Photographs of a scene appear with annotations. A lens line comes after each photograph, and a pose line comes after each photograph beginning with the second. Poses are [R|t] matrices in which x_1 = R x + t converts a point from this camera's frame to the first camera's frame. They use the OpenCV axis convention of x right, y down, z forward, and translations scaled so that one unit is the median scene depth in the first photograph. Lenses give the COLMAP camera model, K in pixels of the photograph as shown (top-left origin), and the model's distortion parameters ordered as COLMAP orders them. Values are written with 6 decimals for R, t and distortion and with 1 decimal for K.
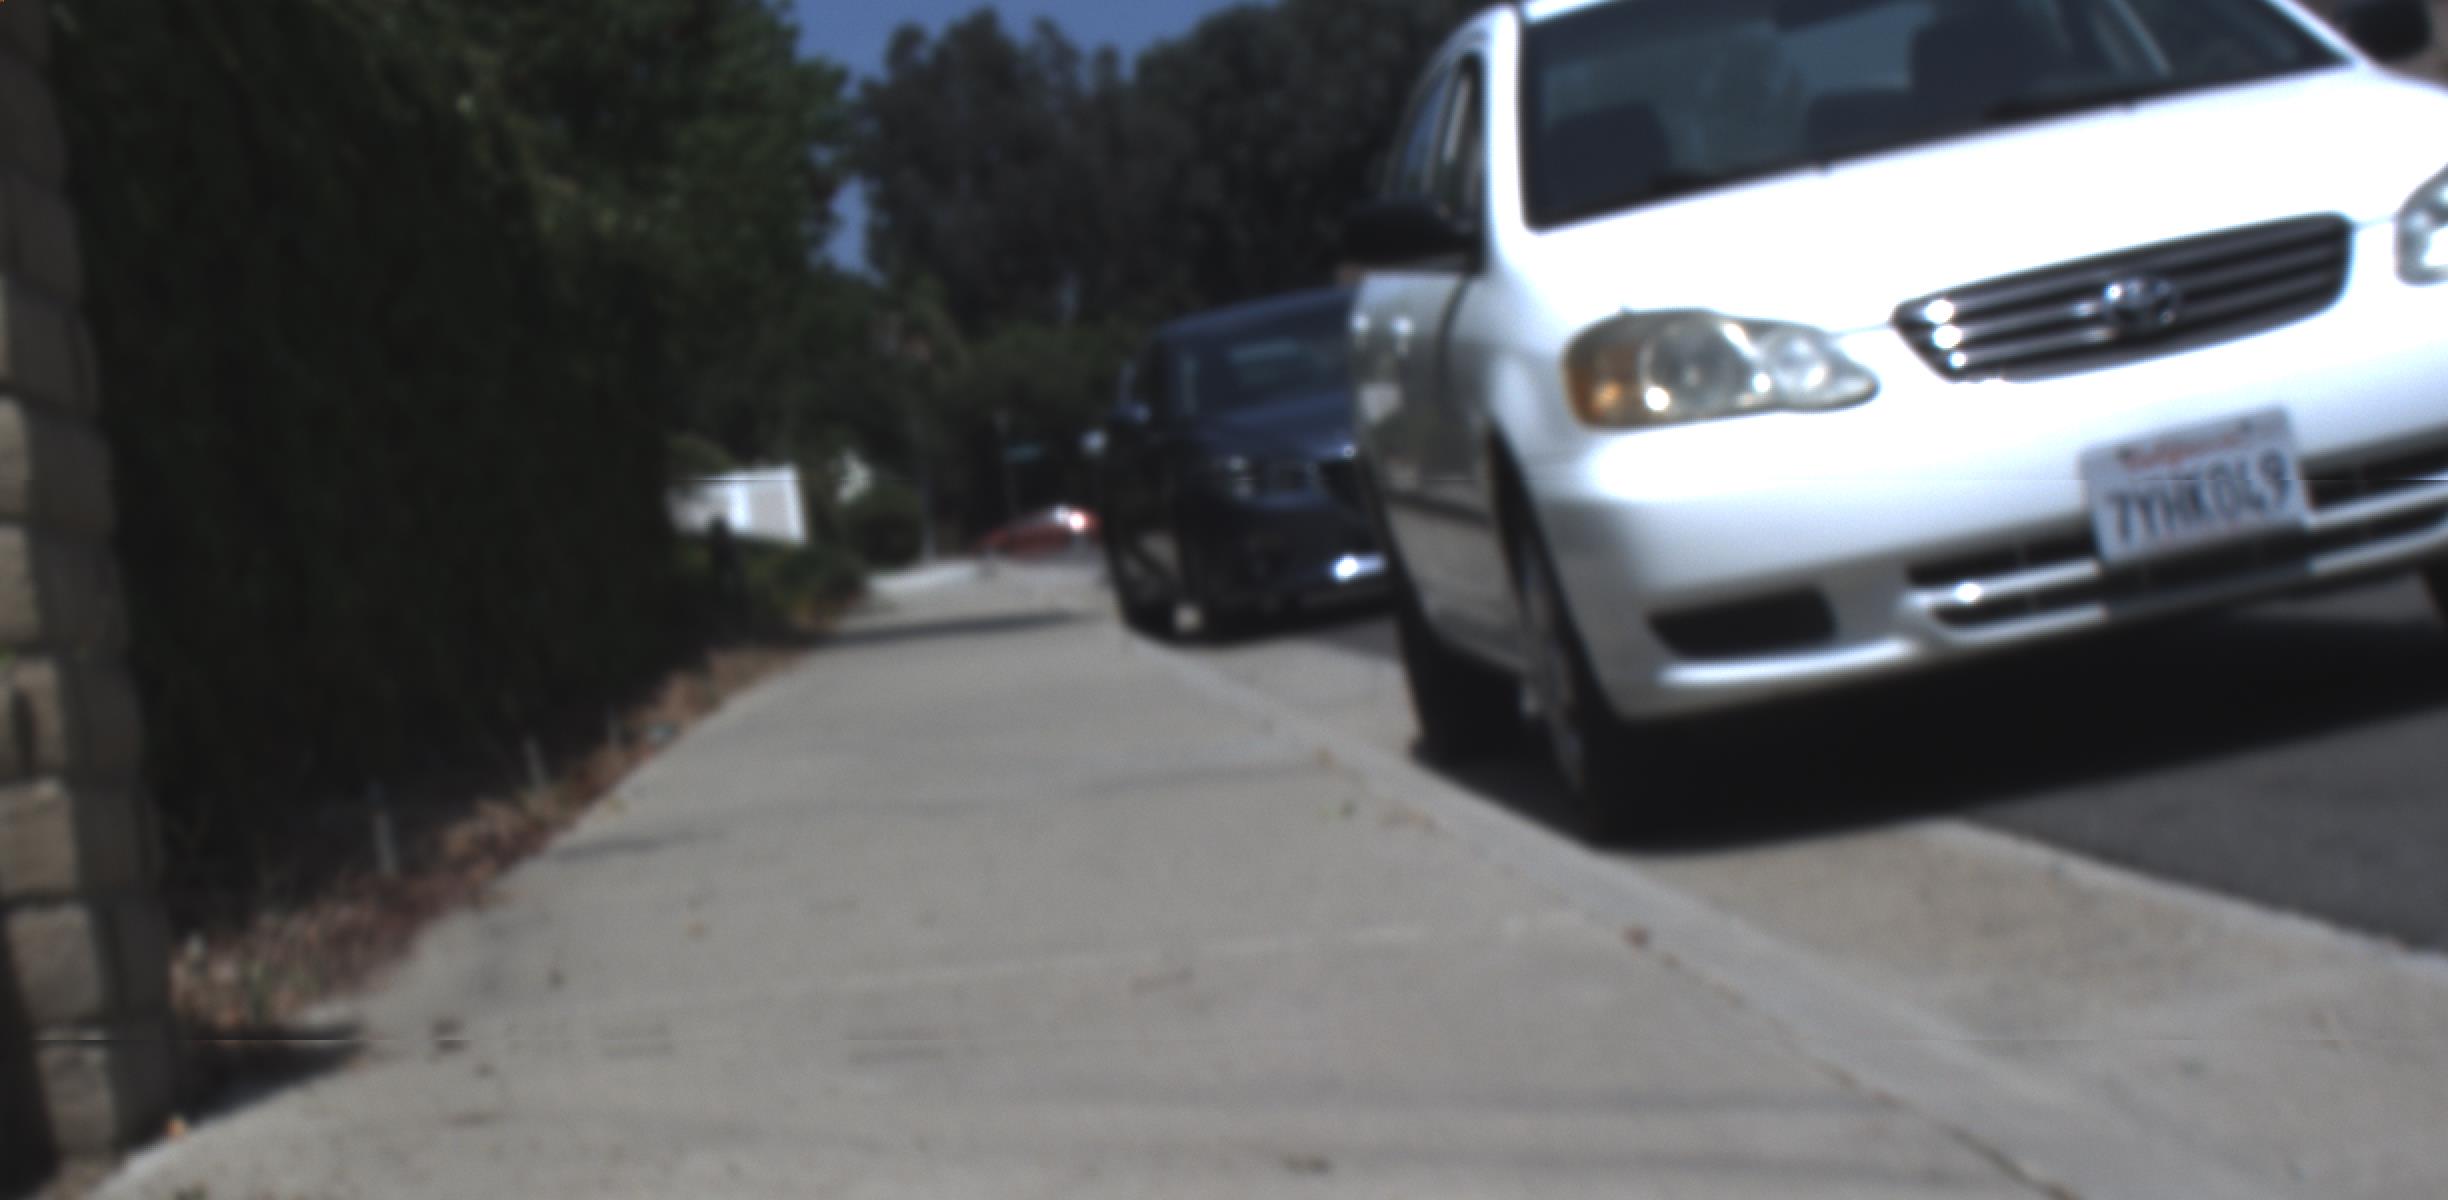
lens RADIAL K [[4515.2, 0, 1224.0], [0, 4515.2, 600.0], [0, 0, 1]] dist [-0.103994, -0.138254]
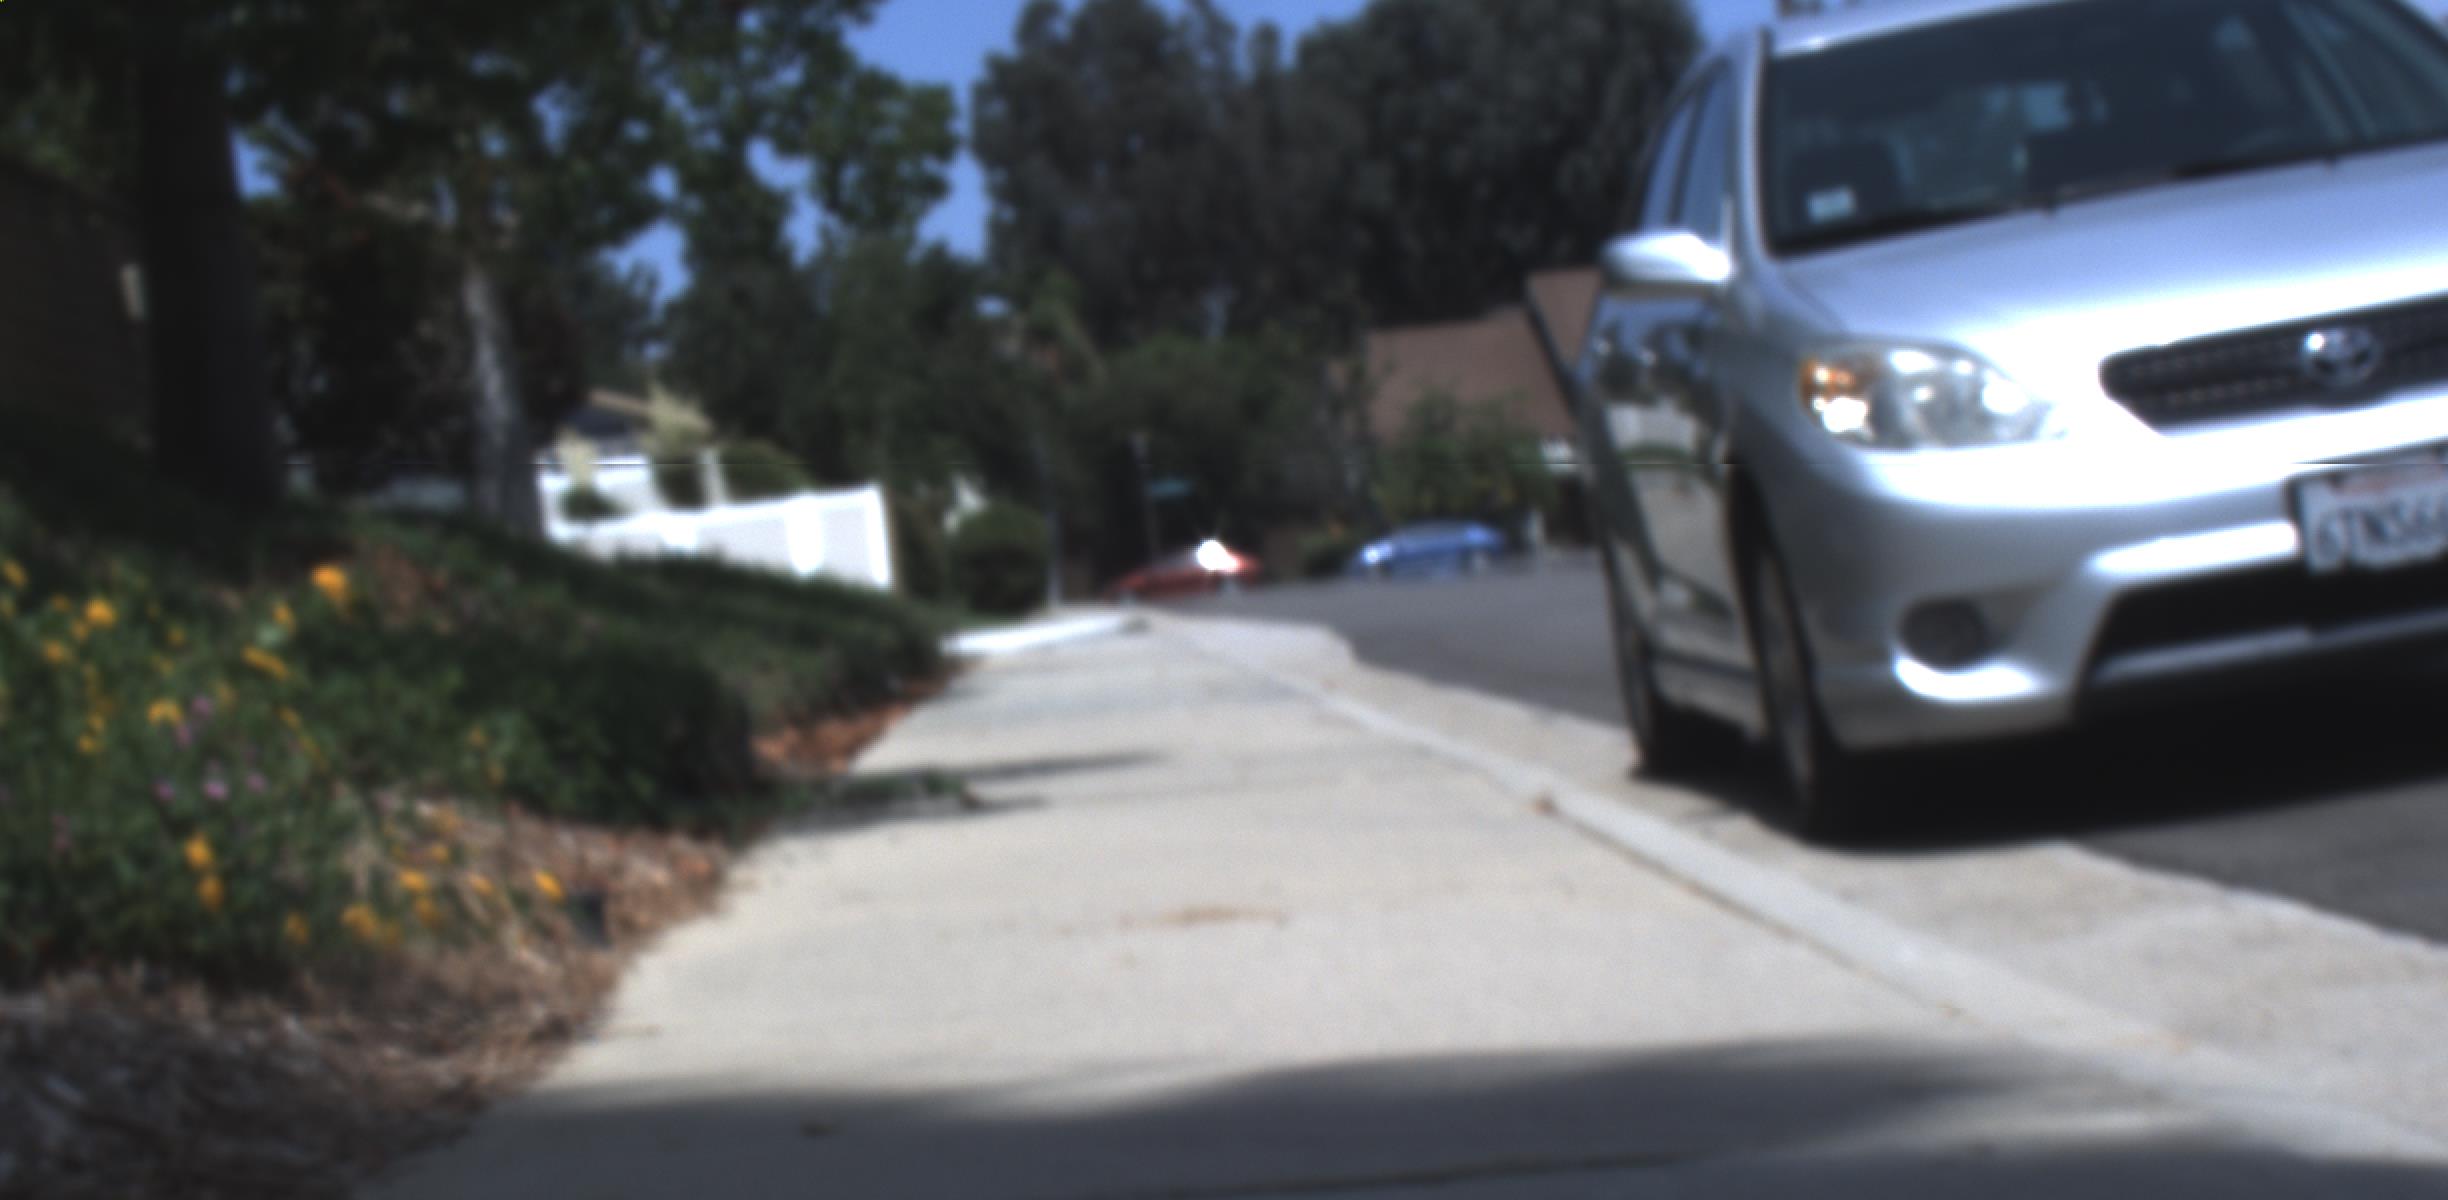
lens RADIAL K [[4515.2, 0, 1224.0], [0, 4515.2, 600.0], [0, 0, 1]] dist [-0.103994, -0.138254]
pose [[0.999407, 0.021519, -0.026889, -0.008385], [-0.021788, 0.999715, -0.009741, -0.001582], [0.026672, 0.010321, 0.999591, 0.124242]]
